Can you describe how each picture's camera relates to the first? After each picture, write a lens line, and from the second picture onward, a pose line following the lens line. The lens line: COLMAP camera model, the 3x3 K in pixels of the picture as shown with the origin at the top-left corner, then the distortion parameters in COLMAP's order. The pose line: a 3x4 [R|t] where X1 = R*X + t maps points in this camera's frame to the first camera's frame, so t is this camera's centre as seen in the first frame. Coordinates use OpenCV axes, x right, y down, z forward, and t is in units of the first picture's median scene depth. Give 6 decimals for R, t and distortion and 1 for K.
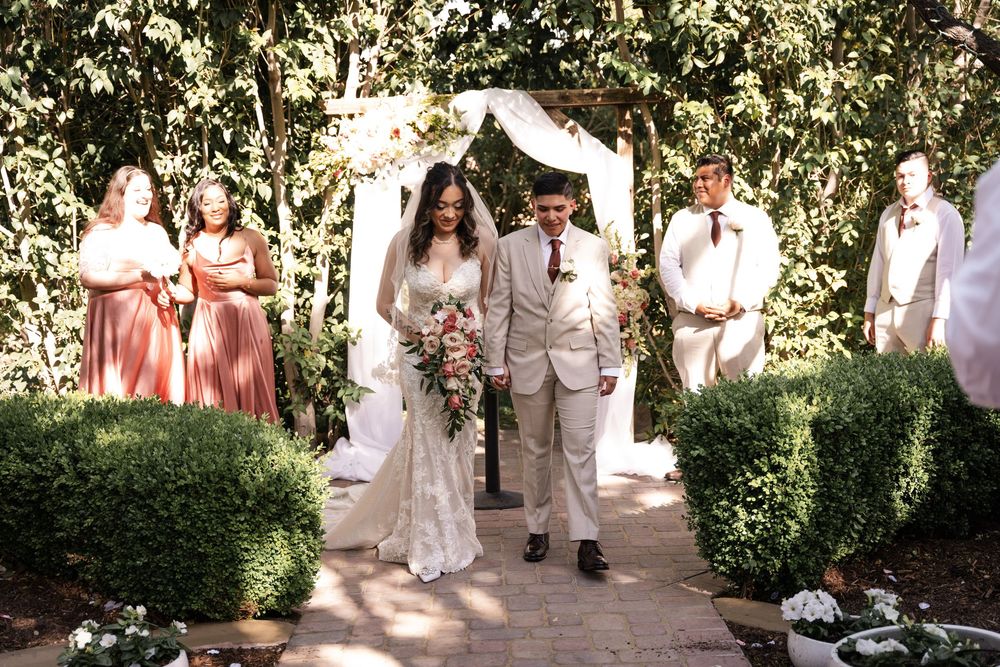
lens RADIAL K [[1332.3, 0, 501.2], [0, 1332.3, 333.8], [0, 0, 1]] dist [0.024159, 0.000000]
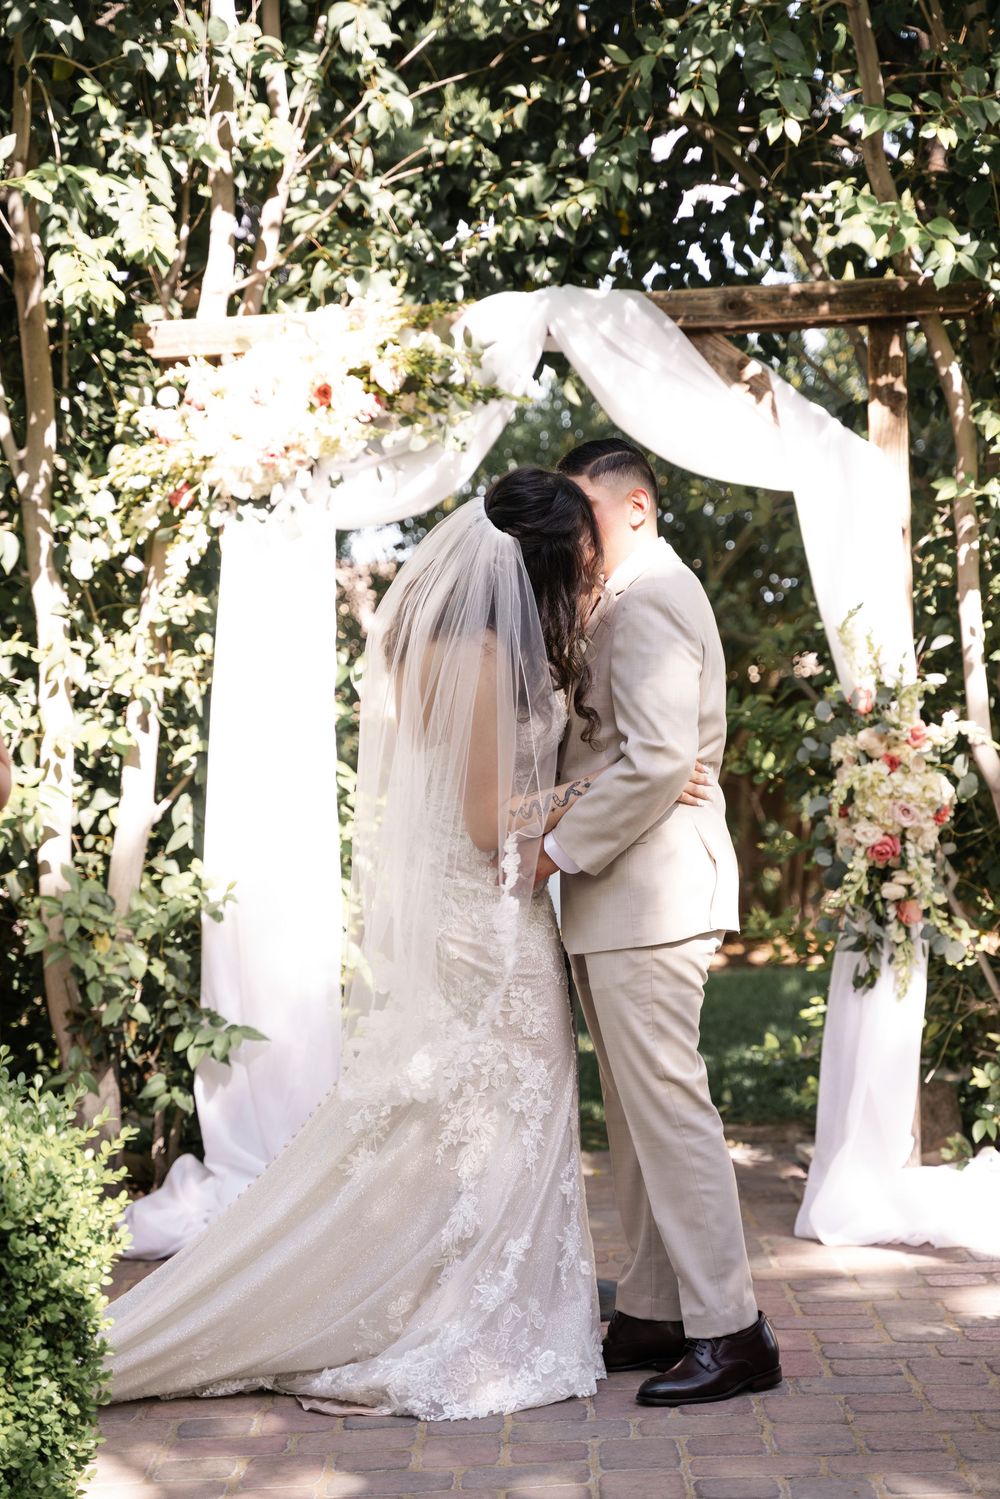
lens RADIAL K [[2978.2, 0, 496.5], [0, 2978.2, 749.0], [0, 0, 1]] dist [0.102357, 0.000000]
pose [[0.999597, -0.004227, -0.028066, -0.000832], [0.001767, 0.996195, -0.087133, 0.035402], [0.028328, 0.087049, 0.995801, 0.103123]]
